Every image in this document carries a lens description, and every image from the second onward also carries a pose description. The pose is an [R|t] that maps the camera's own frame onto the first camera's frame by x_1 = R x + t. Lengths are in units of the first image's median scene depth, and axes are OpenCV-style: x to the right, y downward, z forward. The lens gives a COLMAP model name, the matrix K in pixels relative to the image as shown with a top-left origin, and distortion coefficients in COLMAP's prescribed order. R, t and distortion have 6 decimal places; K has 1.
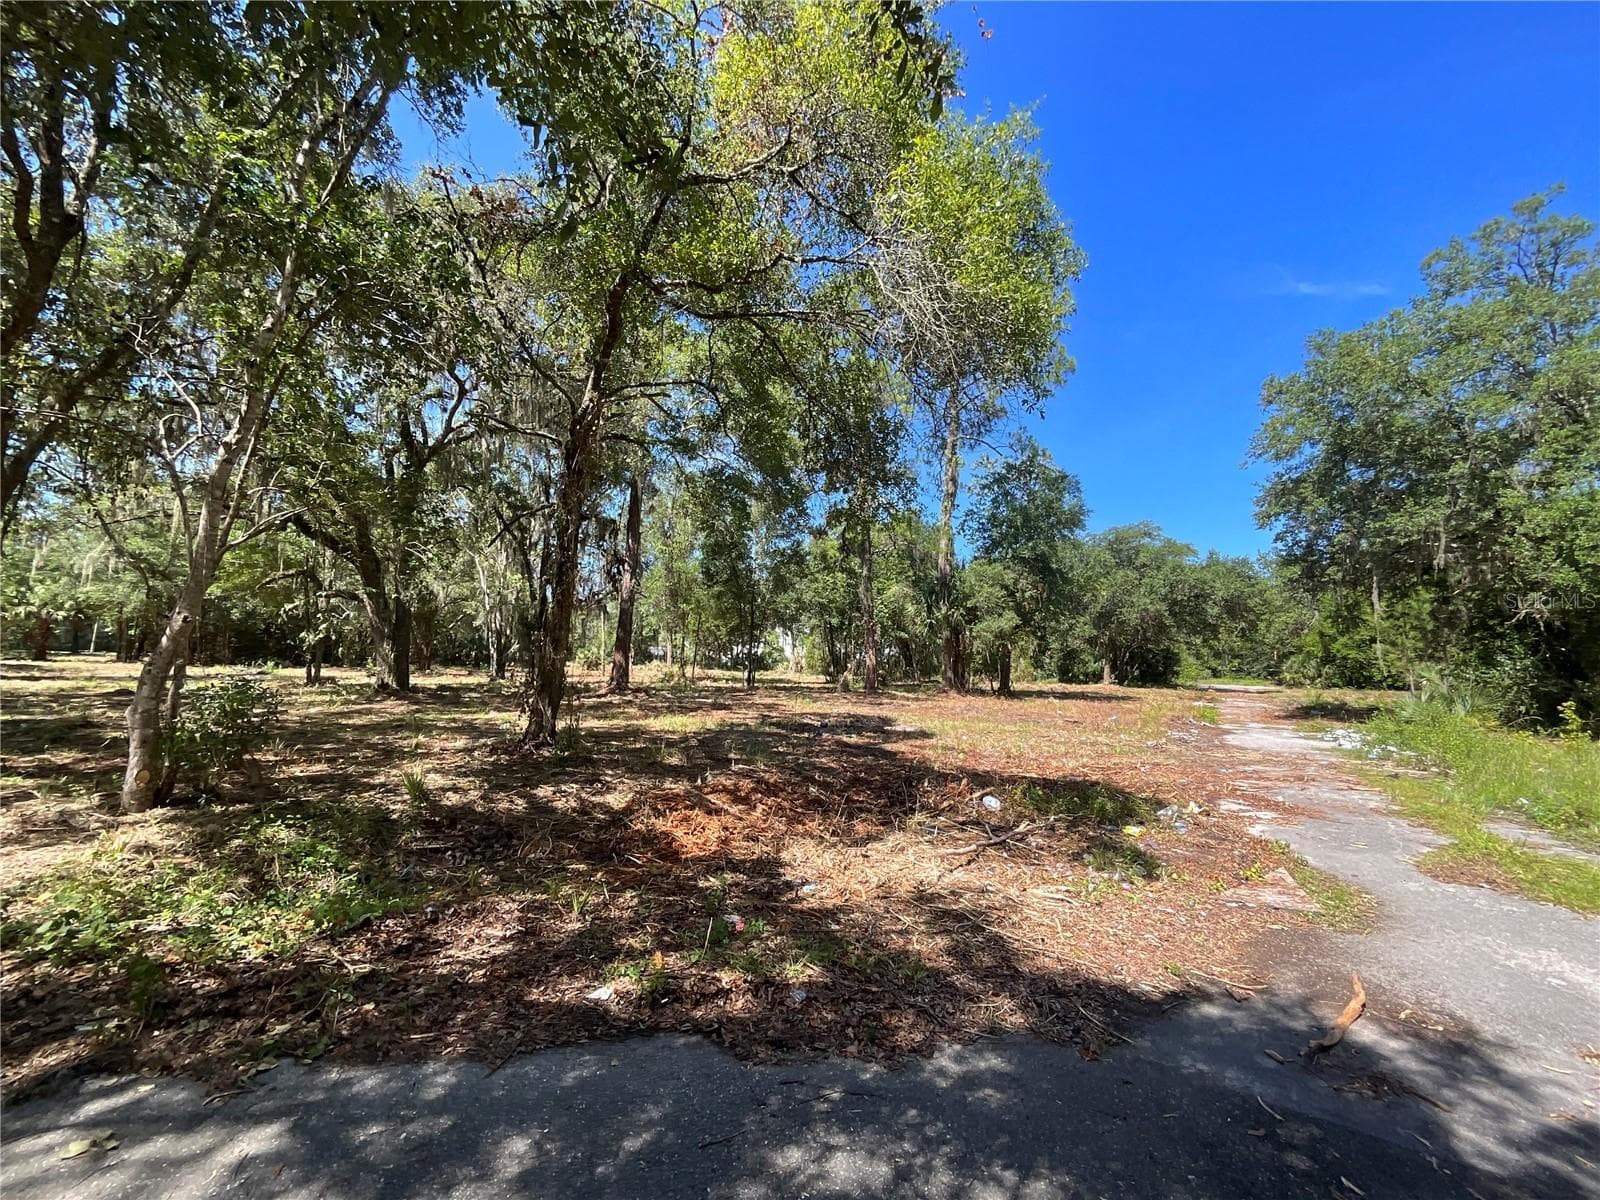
lens RADIAL K [[653.2, 0, 799.3], [0, 653.2, 598.6], [0, 0, 1]] dist [0.007190, -0.000458]
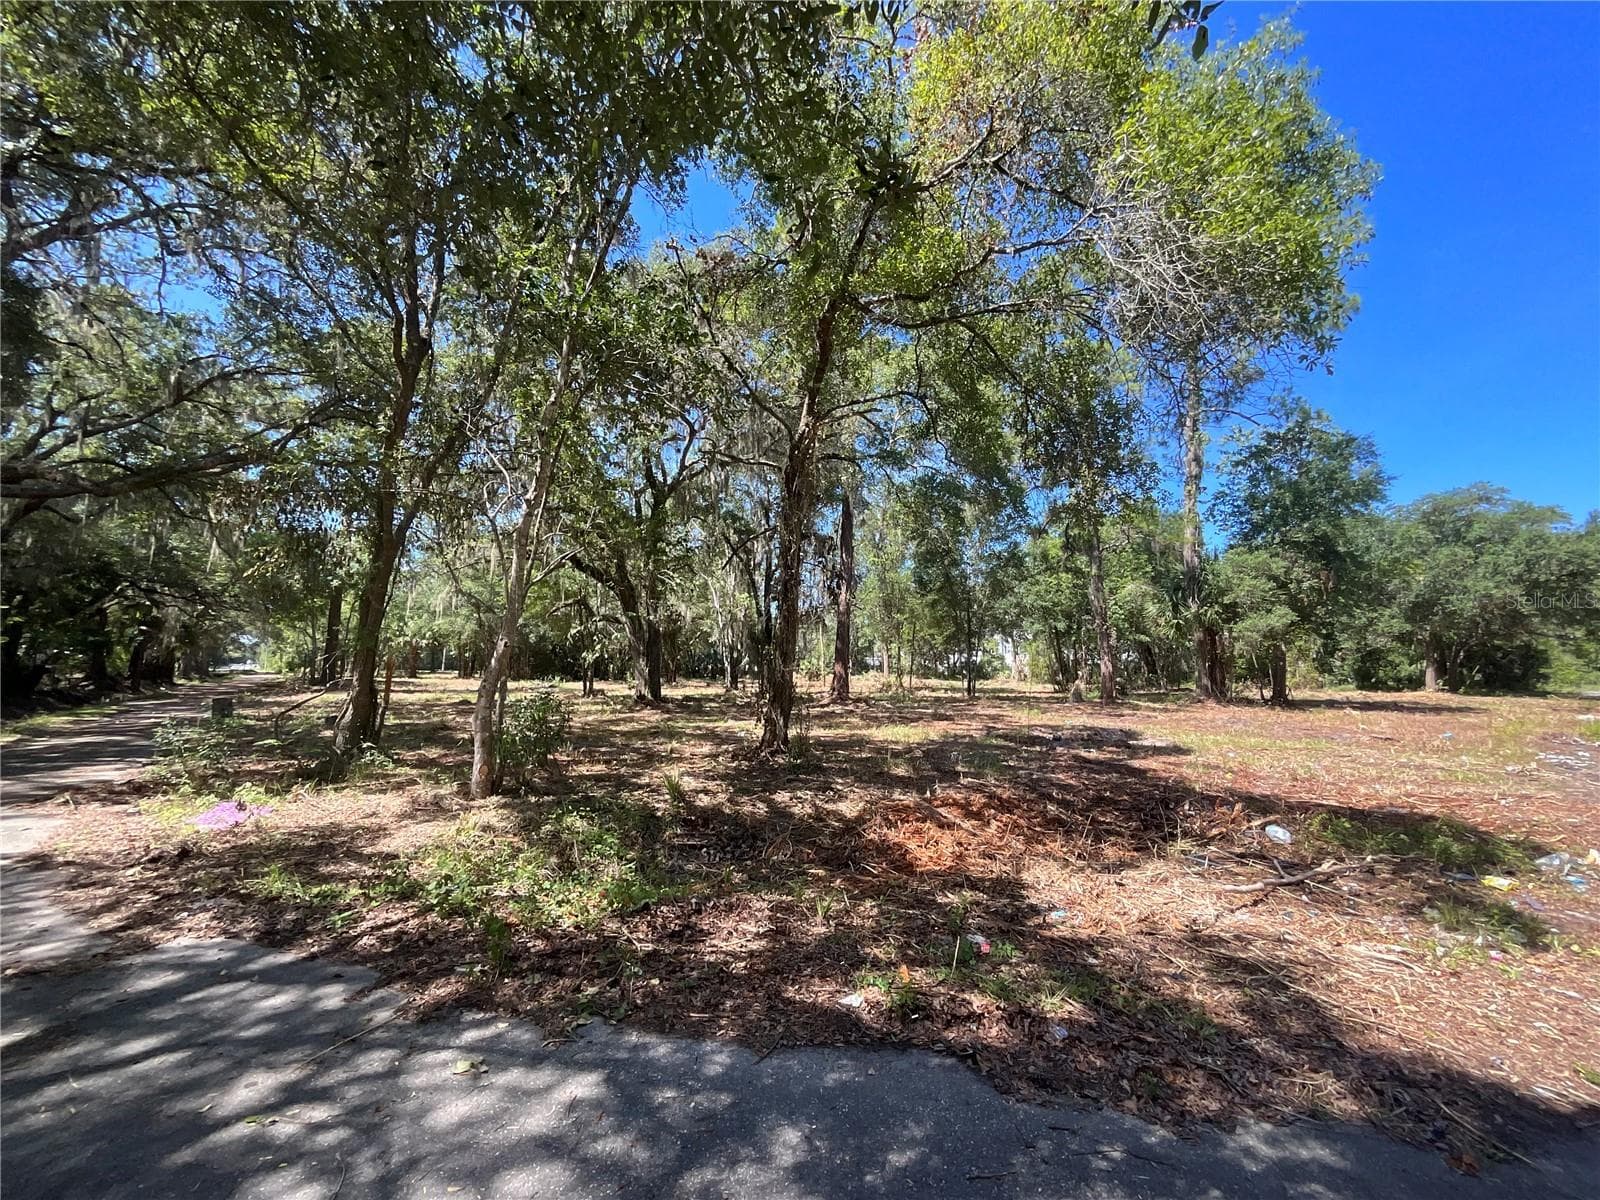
lens RADIAL K [[653.2, 0, 801.1], [0, 653.2, 598.1], [0, 0, 1]] dist [0.007190, -0.000458]
pose [[0.948551, -0.050777, -0.312526, -0.011079], [0.045993, 0.998685, -0.022666, -0.001563], [0.313266, 0.007126, 0.949639, 0.000038]]
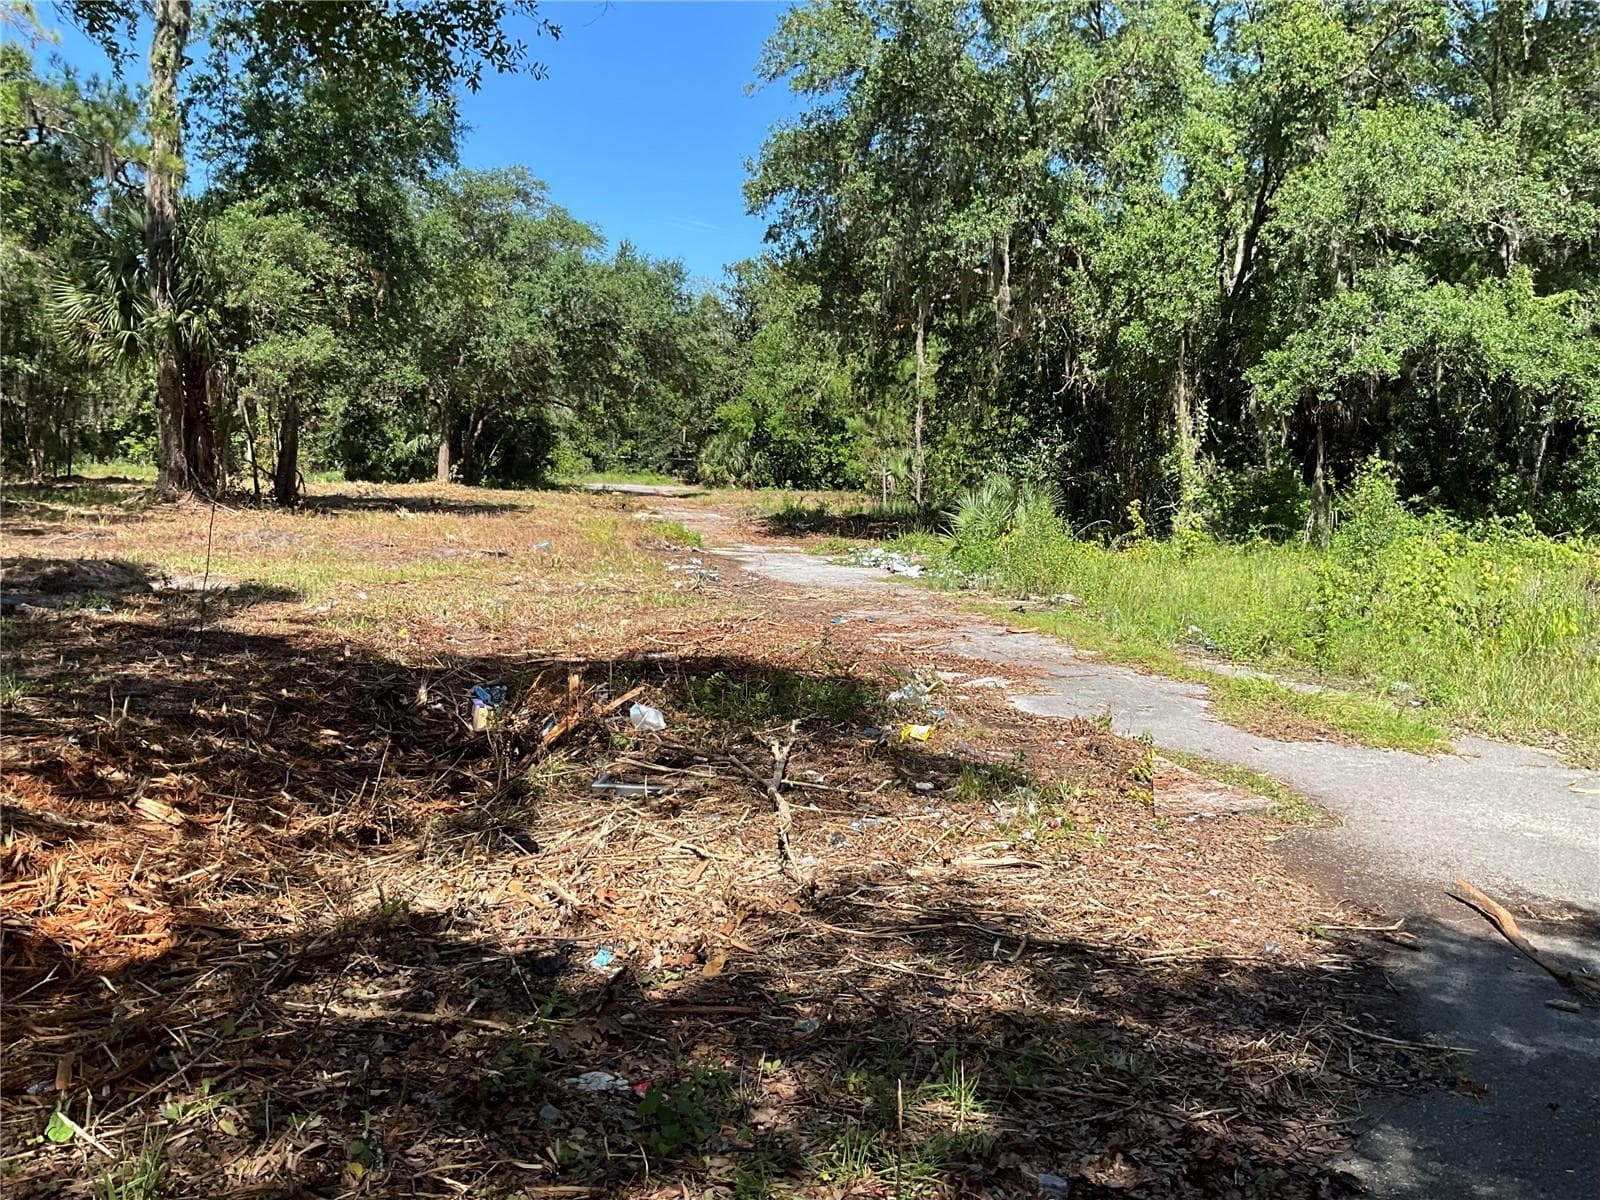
lens RADIAL K [[1333.9, 0, 800.3], [0, 1333.9, 606.1], [0, 0, 1]] dist [0.030612, -0.025105]
pose [[0.742964, -0.065282, 0.666140, -0.304299], [-0.082014, 0.978854, 0.187400, 0.037635], [-0.664288, -0.193864, 0.721899, 0.233441]]
